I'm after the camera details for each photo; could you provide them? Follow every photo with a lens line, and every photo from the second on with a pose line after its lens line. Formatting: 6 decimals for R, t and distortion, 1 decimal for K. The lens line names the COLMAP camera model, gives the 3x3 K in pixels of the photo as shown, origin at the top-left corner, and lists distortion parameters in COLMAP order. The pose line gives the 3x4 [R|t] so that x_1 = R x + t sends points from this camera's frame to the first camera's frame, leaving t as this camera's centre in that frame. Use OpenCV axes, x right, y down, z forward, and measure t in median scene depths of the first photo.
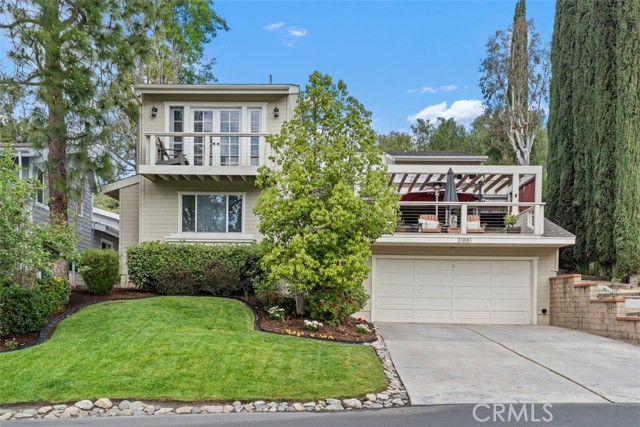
lens RADIAL K [[626.4, 0, 320.2], [0, 626.4, 212.0], [0, 0, 1]] dist [0.005767, 0.000000]
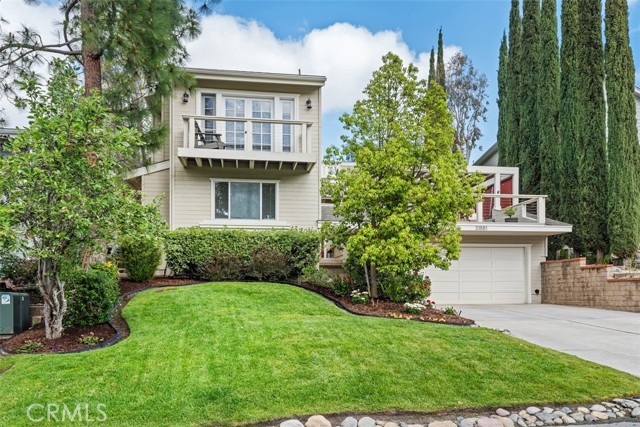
lens RADIAL K [[486.0, 0, 320.0], [0, 486.0, 217.4], [0, 0, 1]] dist [-0.001943, 0.001382]
pose [[0.981267, 0.011232, 0.192324, -0.223030], [-0.009598, 0.999910, -0.009425, 0.038796], [-0.192412, 0.007403, 0.981286, 0.227803]]
